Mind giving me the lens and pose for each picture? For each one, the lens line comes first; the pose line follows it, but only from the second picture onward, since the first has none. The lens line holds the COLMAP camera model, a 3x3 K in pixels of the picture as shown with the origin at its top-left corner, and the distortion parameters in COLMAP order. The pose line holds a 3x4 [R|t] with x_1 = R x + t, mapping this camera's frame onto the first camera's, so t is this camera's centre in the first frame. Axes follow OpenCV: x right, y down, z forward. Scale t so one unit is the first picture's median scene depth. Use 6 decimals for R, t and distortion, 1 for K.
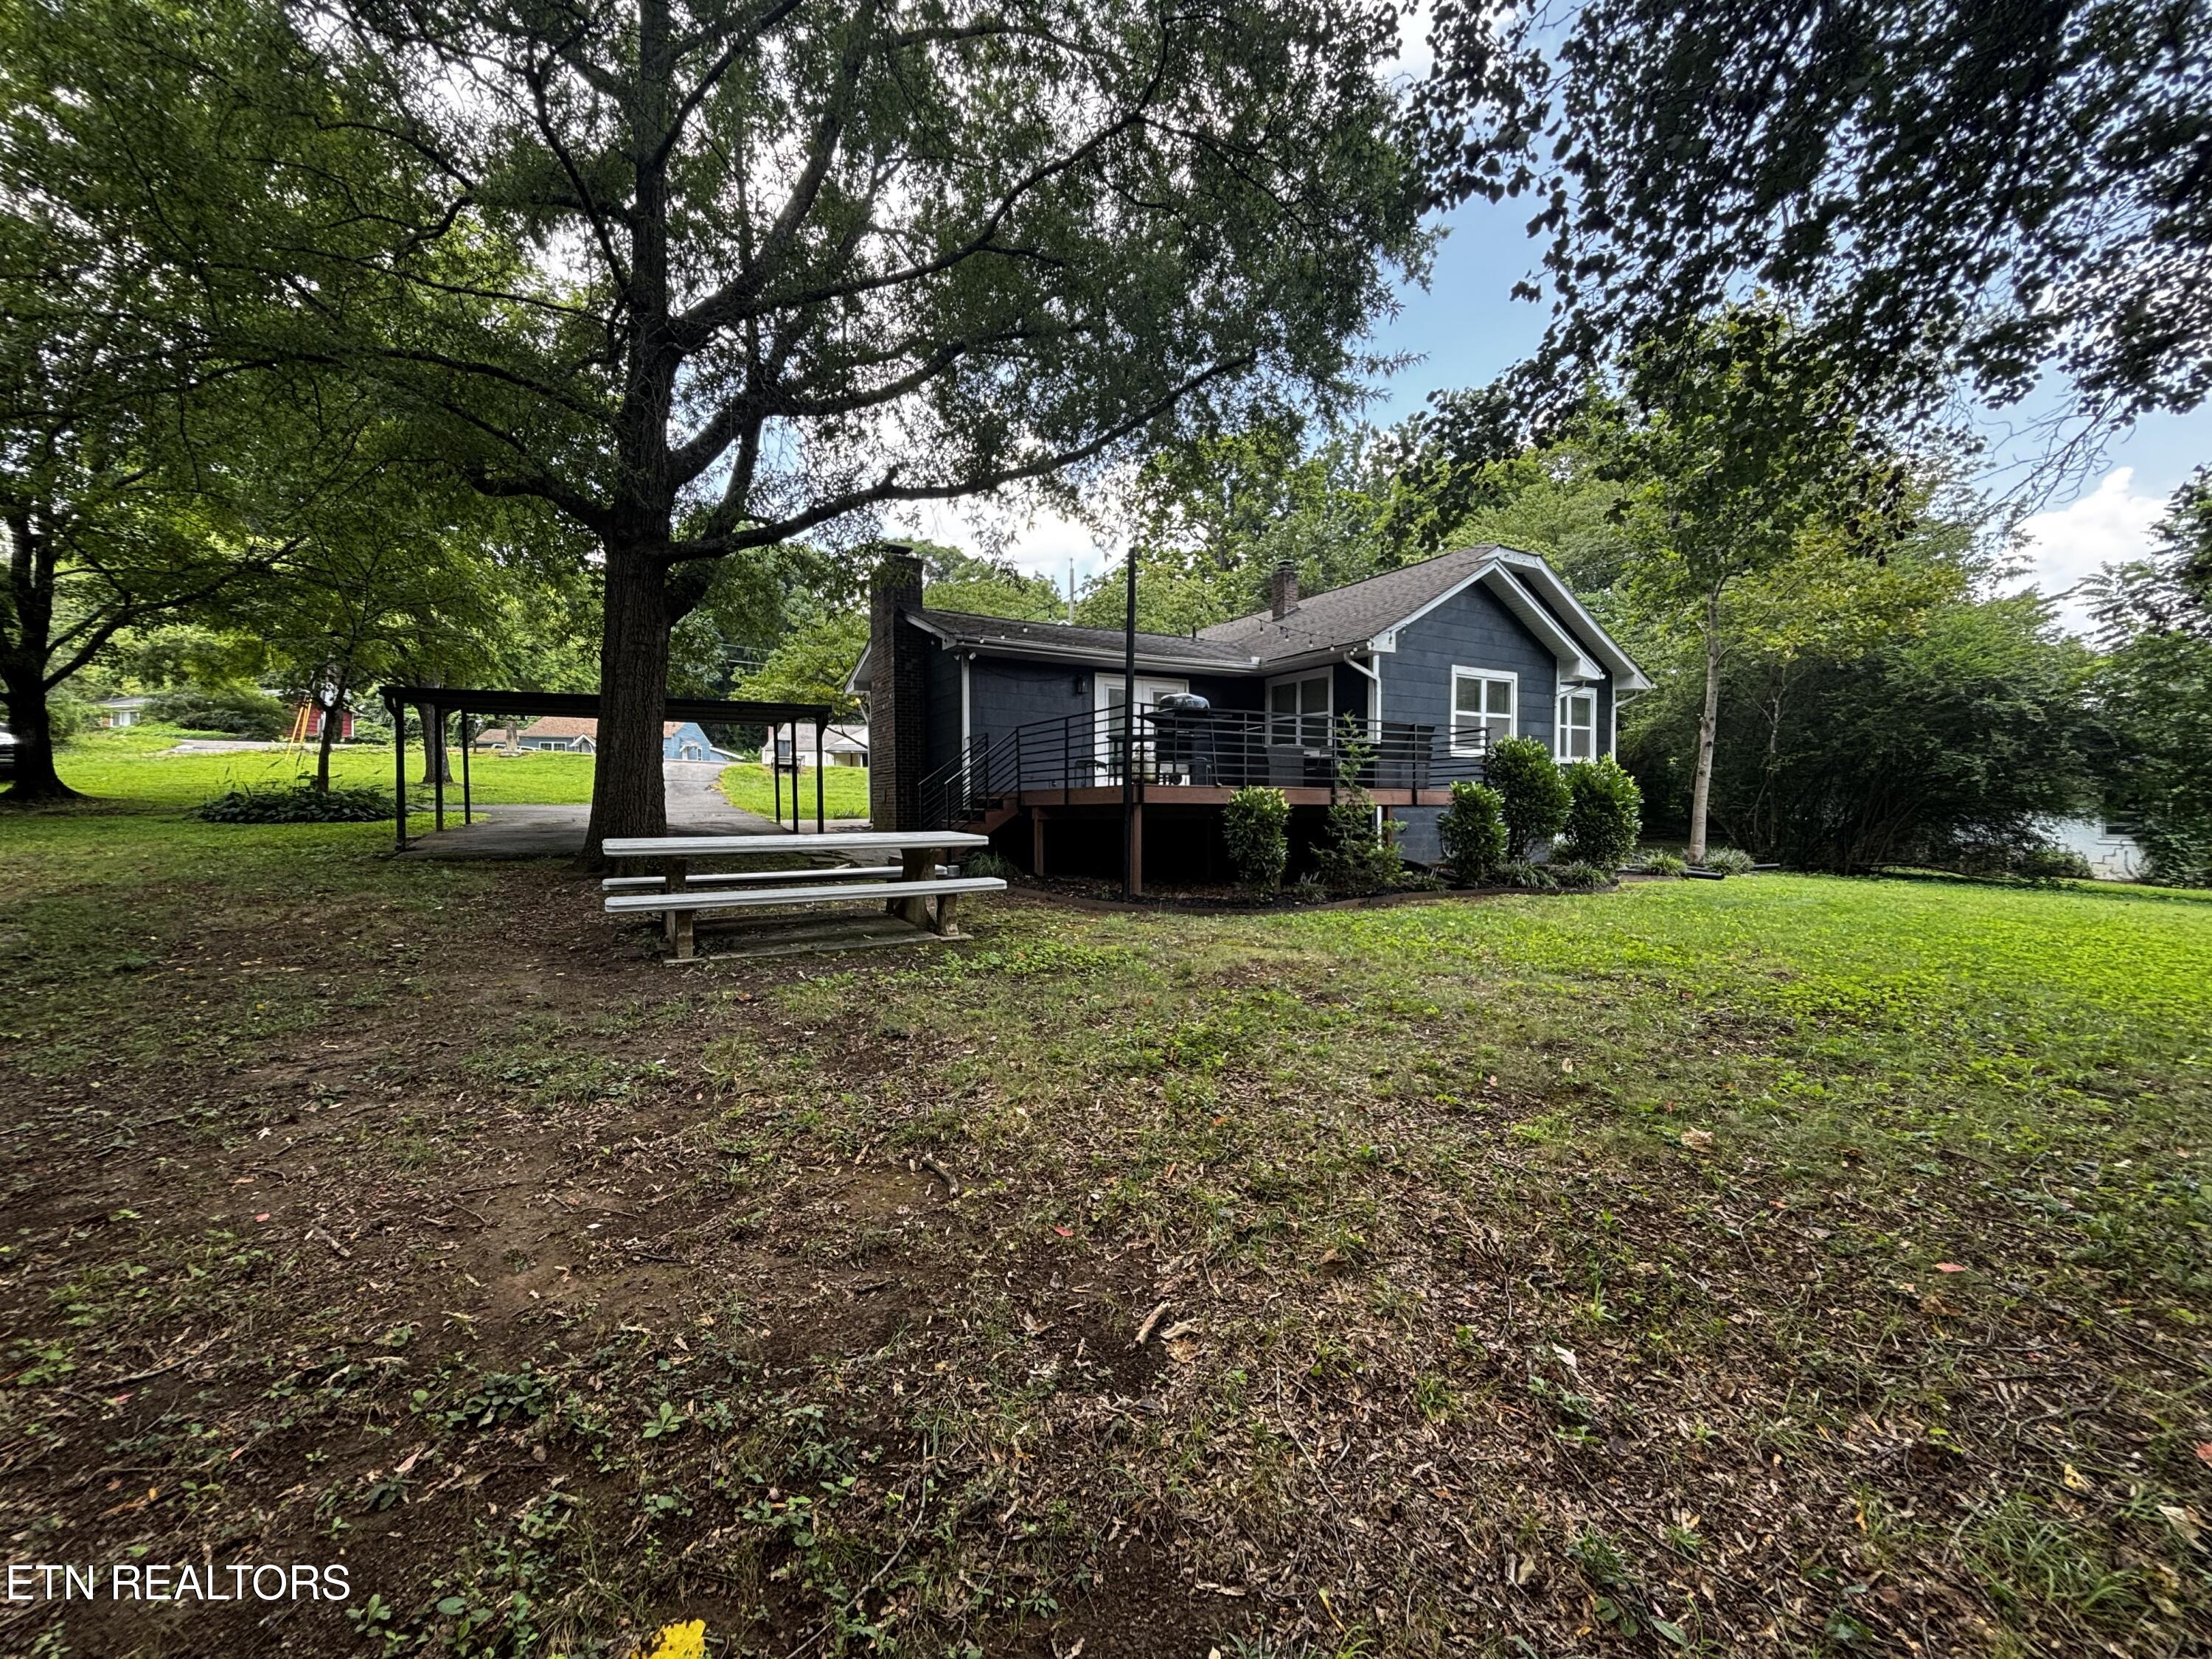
lens RADIAL K [[875.3, 0, 1093.1], [0, 875.3, 831.1], [0, 0, 1]] dist [0.003586, -0.000232]
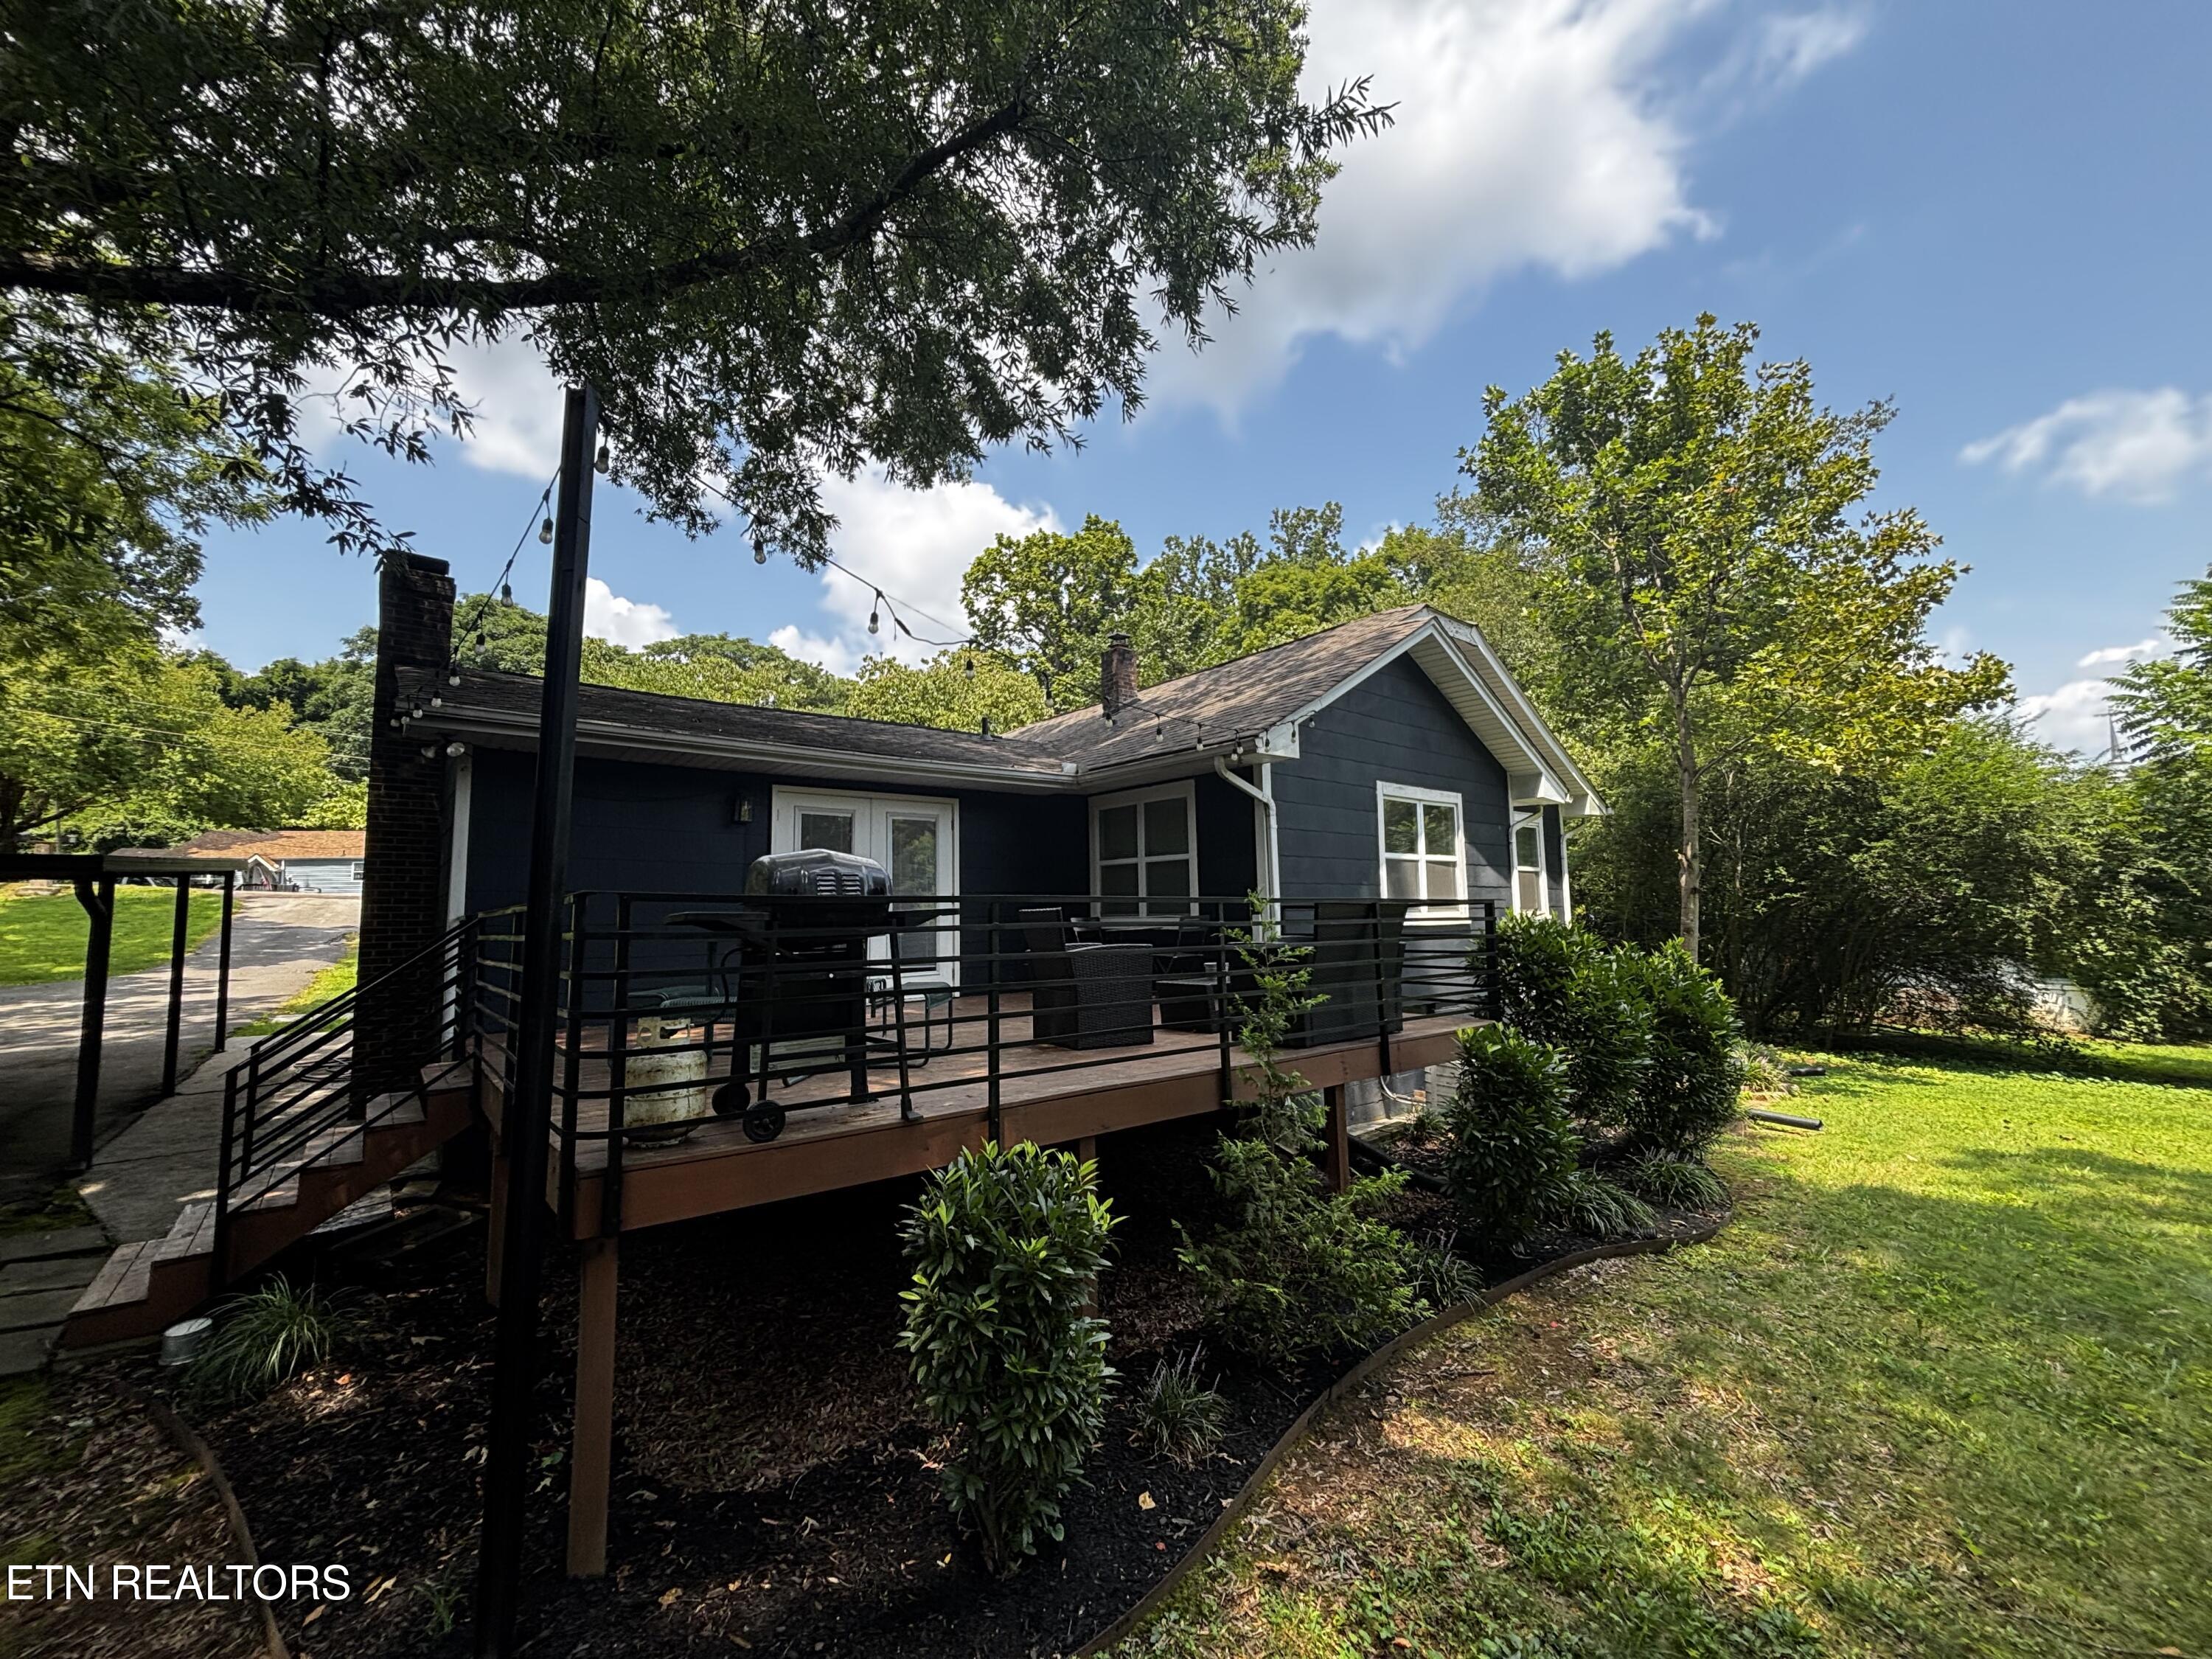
lens RADIAL K [[896.5, 0, 1073.6], [0, 896.5, 817.2], [0, 0, 1]] dist [0.038674, -0.000063]
pose [[0.988620, 0.006778, 0.150284, 0.088543], [0.014247, 0.990275, -0.138389, -0.070145], [-0.149760, 0.138955, 0.978909, 0.365975]]
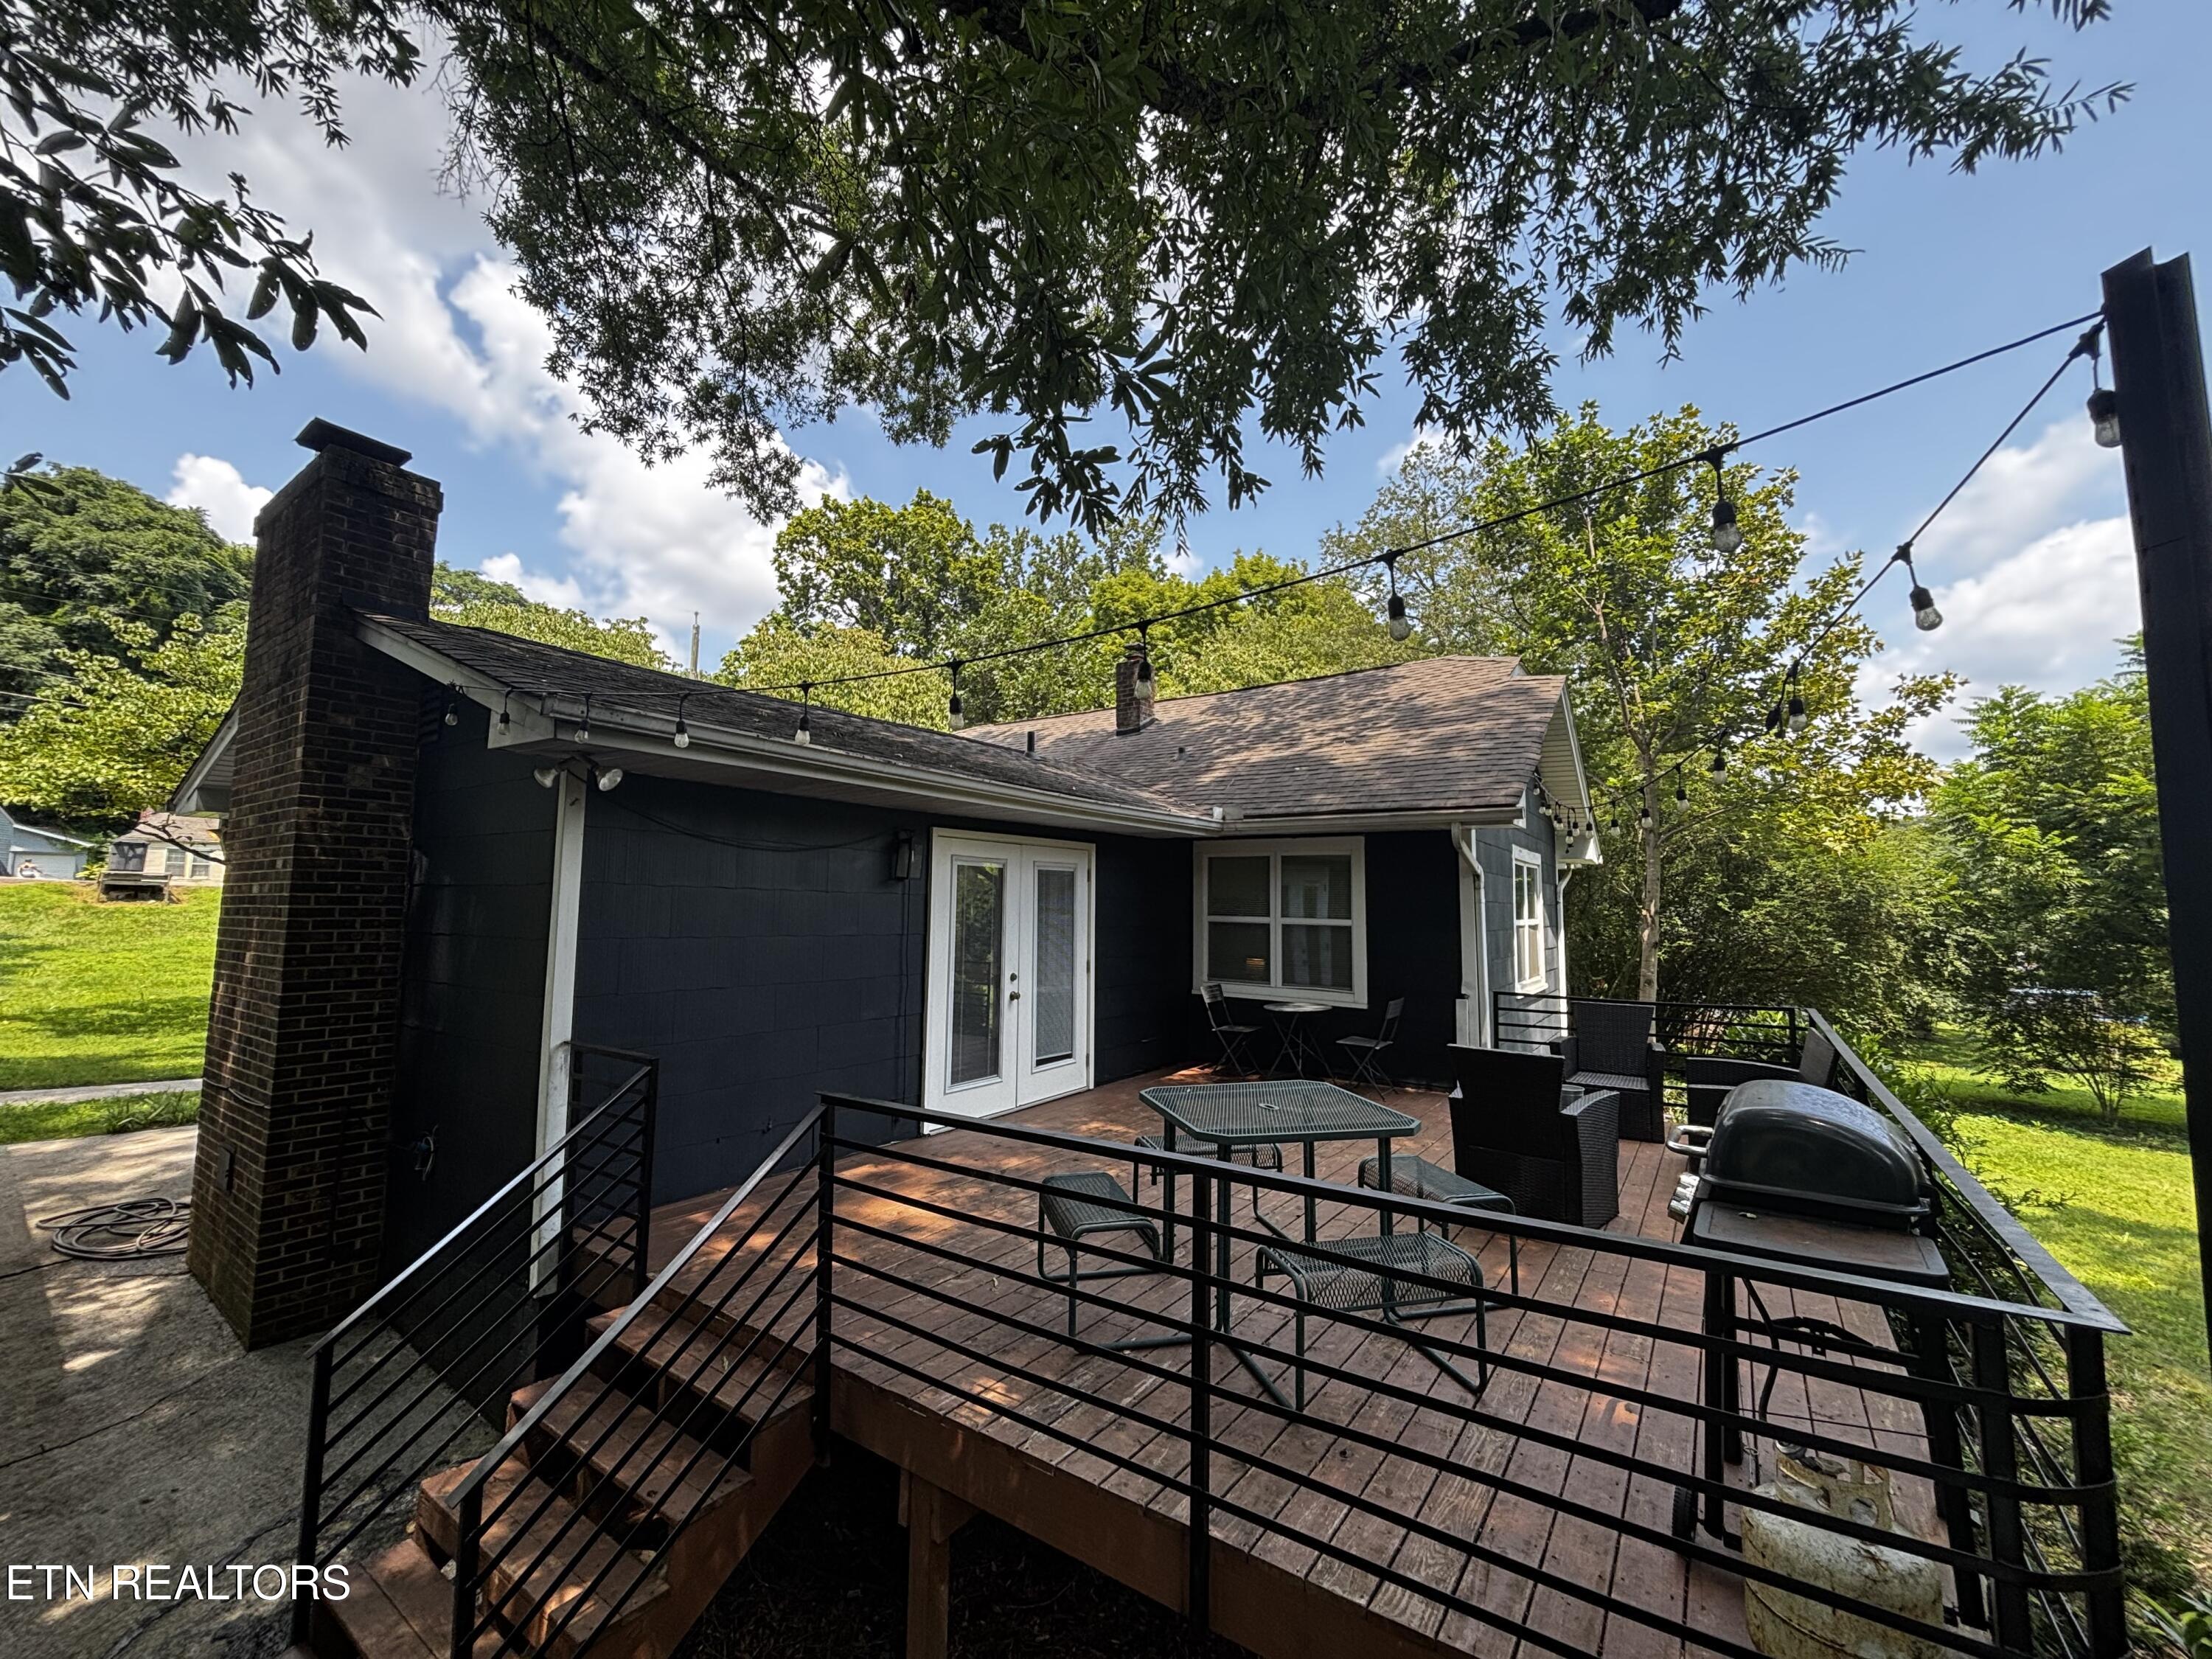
lens RADIAL K [[908.6, 0, 1120.7], [0, 908.6, 824.5], [0, 0, 1]] dist [0.007015, -0.000091]
pose [[0.899115, 0.054691, 0.434283, -0.088823], [-0.001967, 0.992658, -0.120939, -0.113795], [-0.437709, 0.107884, 0.892621, 0.501644]]
